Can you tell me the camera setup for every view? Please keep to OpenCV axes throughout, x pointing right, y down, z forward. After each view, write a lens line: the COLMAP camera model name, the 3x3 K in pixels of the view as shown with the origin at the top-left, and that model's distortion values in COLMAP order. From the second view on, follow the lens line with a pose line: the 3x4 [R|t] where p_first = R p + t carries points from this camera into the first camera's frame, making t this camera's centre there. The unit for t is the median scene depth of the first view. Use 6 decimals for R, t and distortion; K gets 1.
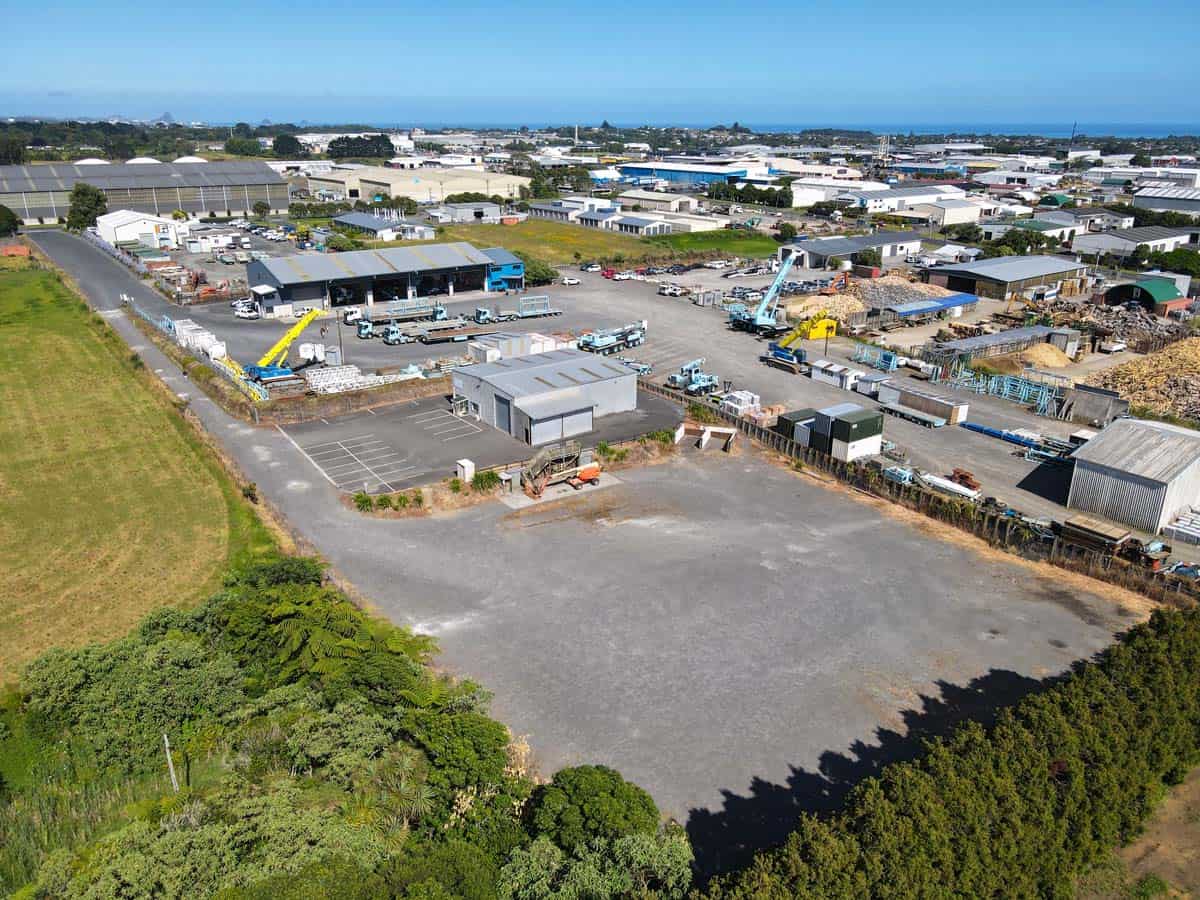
lens RADIAL K [[879.6, 0, 594.5], [0, 879.6, 449.9], [0, 0, 1]] dist [-0.002737, 0.027215]
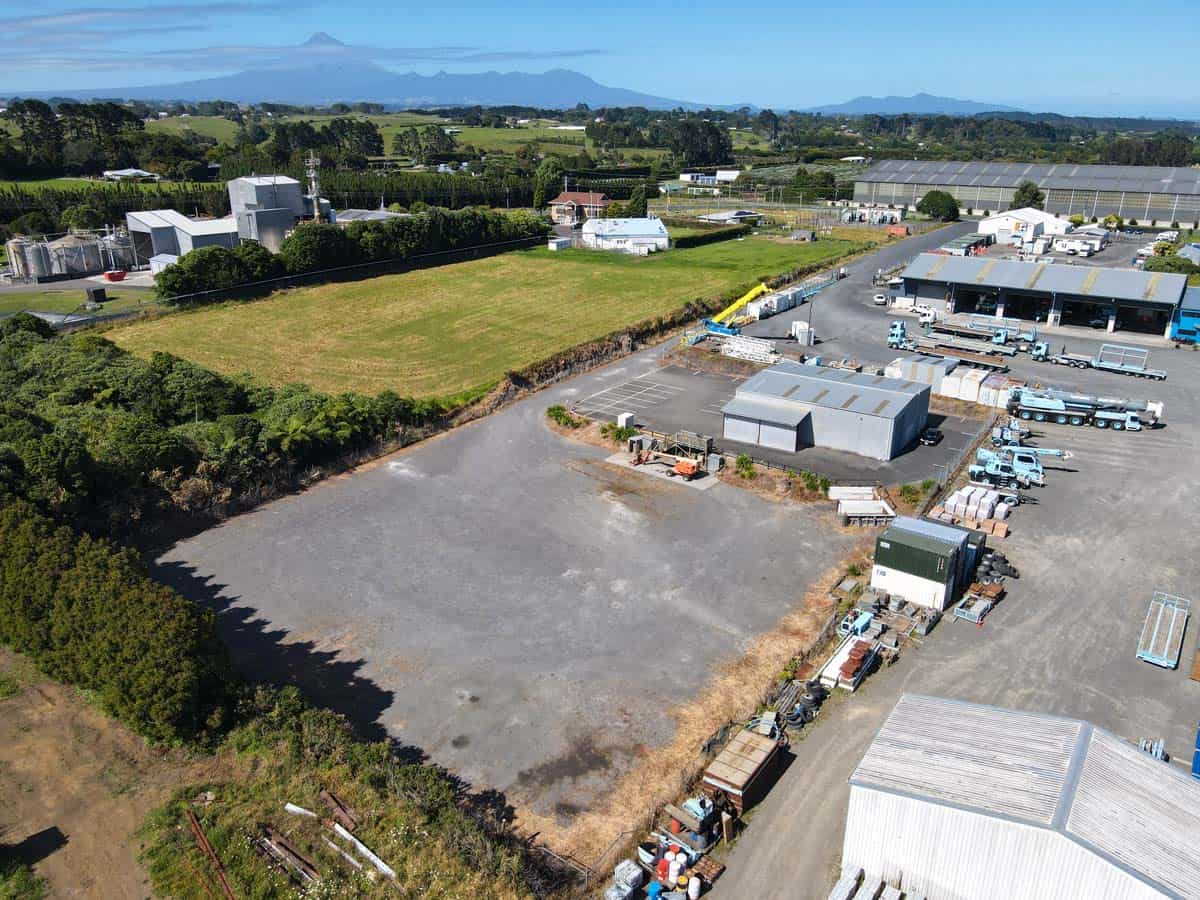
lens RADIAL K [[879.6, 0, 604.5], [0, 879.6, 452.0], [0, 0, 1]] dist [-0.002737, 0.027215]
pose [[0.325973, 0.335669, -0.883780, 0.626864], [-0.338346, 0.914343, 0.222482, -0.134441], [0.882759, 0.226500, 0.411623, 0.371835]]
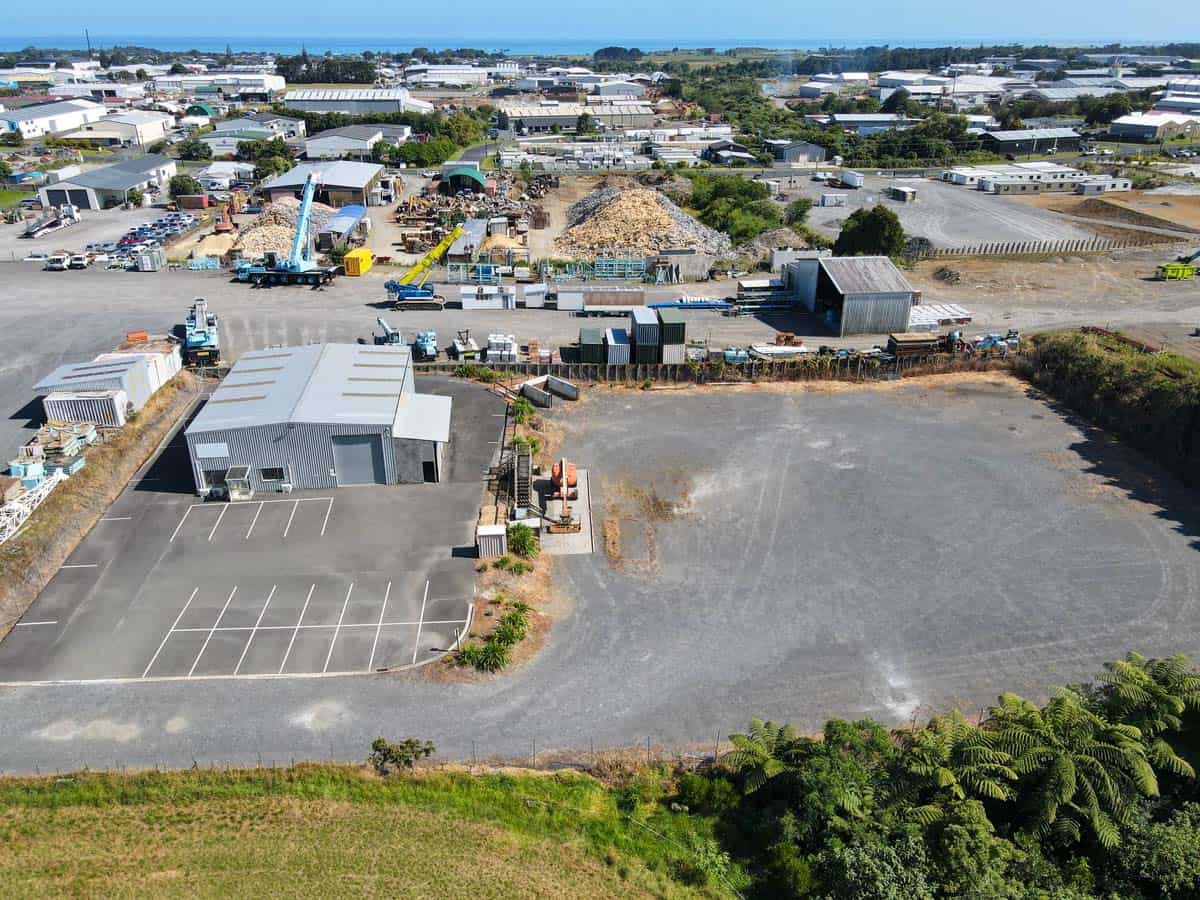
lens RADIAL K [[879.6, 0, 601.5], [0, 879.6, 443.2], [0, 0, 1]] dist [-0.002737, 0.027215]
pose [[0.507040, -0.363647, 0.781455, -0.422457], [0.301456, 0.924200, 0.234476, -0.123101], [-0.807487, 0.116686, 0.578230, 0.400606]]
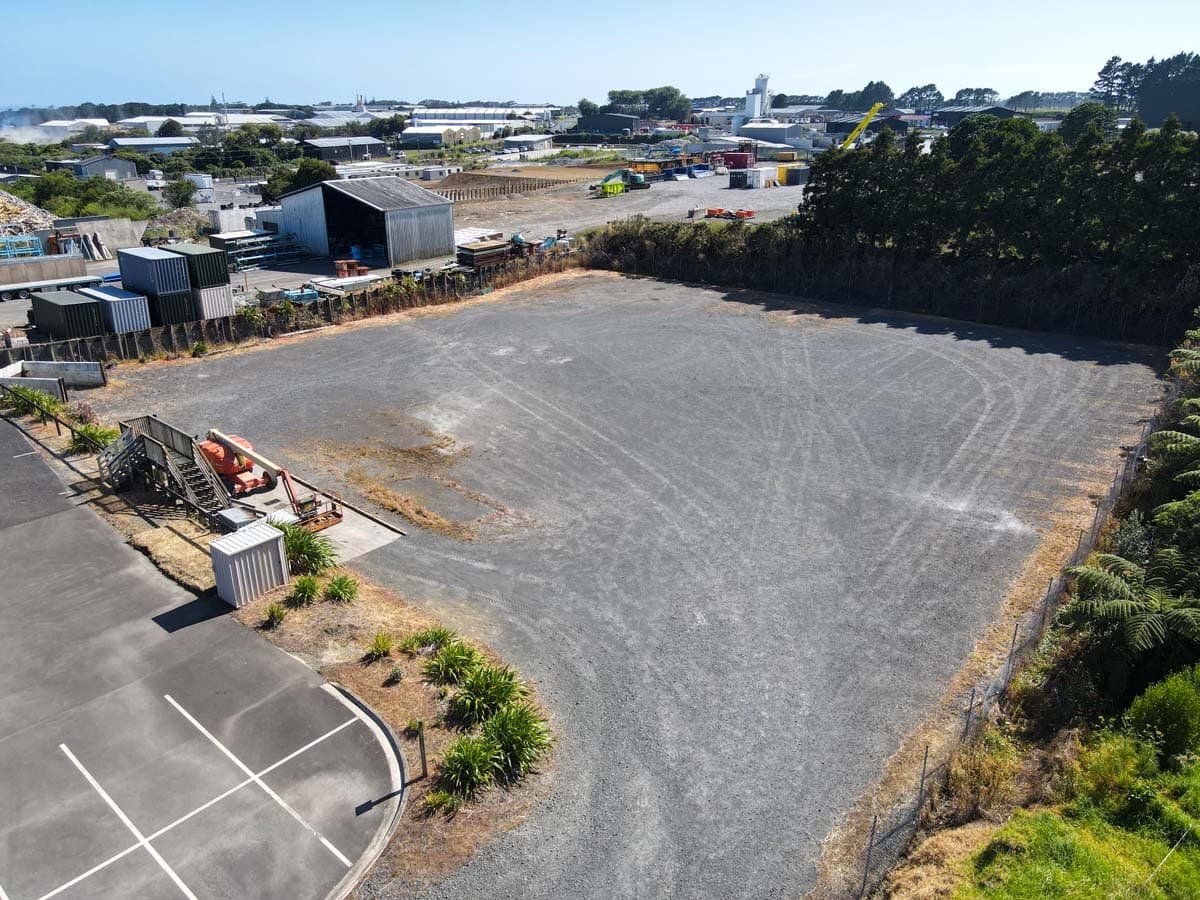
lens RADIAL K [[879.6, 0, 595.9], [0, 879.6, 443.4], [0, 0, 1]] dist [-0.002737, 0.027215]
pose [[-0.242501, -0.353137, 0.903597, -0.307417], [0.343220, 0.839935, 0.420369, -0.067990], [-0.907410, 0.412073, -0.082482, 0.653287]]
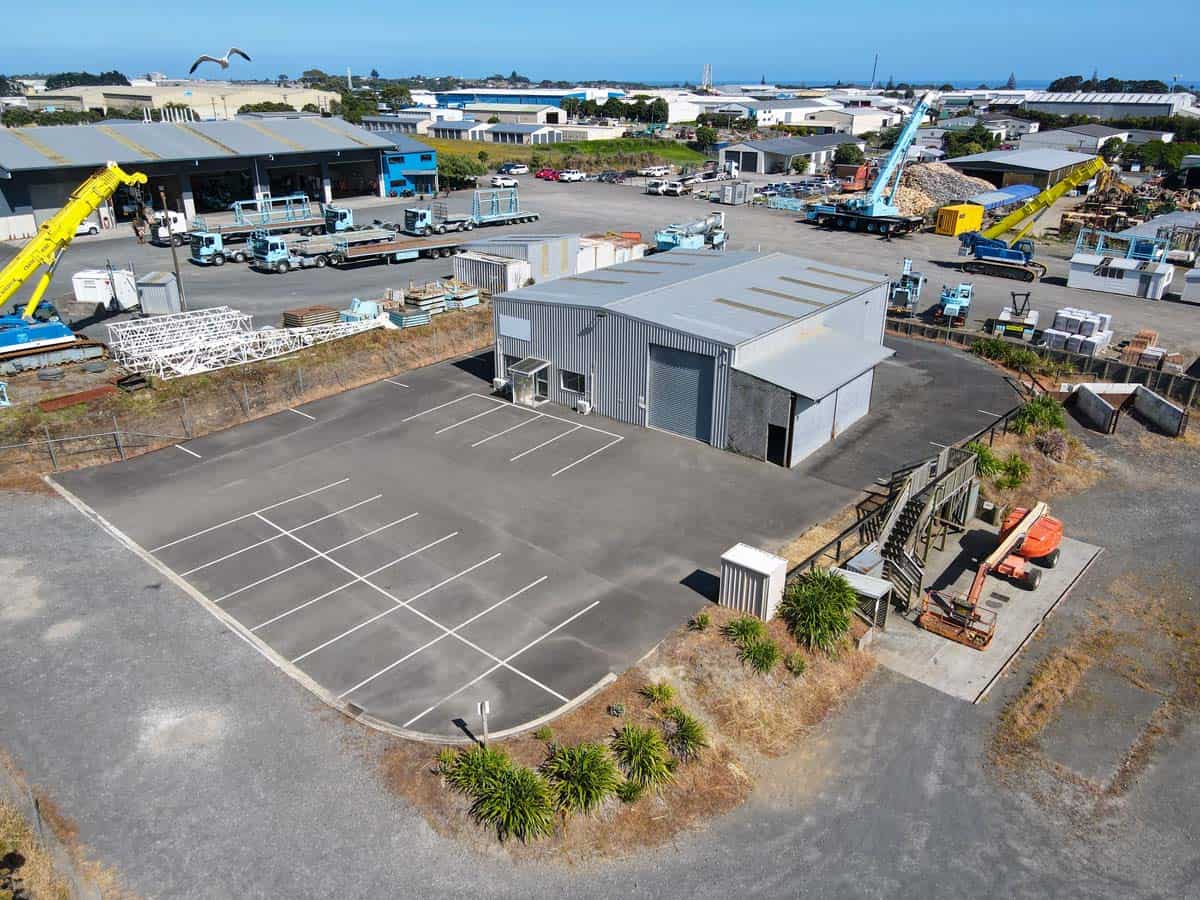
lens RADIAL K [[879.6, 0, 596.3], [0, 879.6, 459.0], [0, 0, 1]] dist [-0.002737, 0.027215]
pose [[0.969309, -0.099309, 0.224893, -0.192177], [0.087755, 0.994283, 0.060829, -0.031703], [-0.229649, -0.039227, 0.972483, 0.514001]]
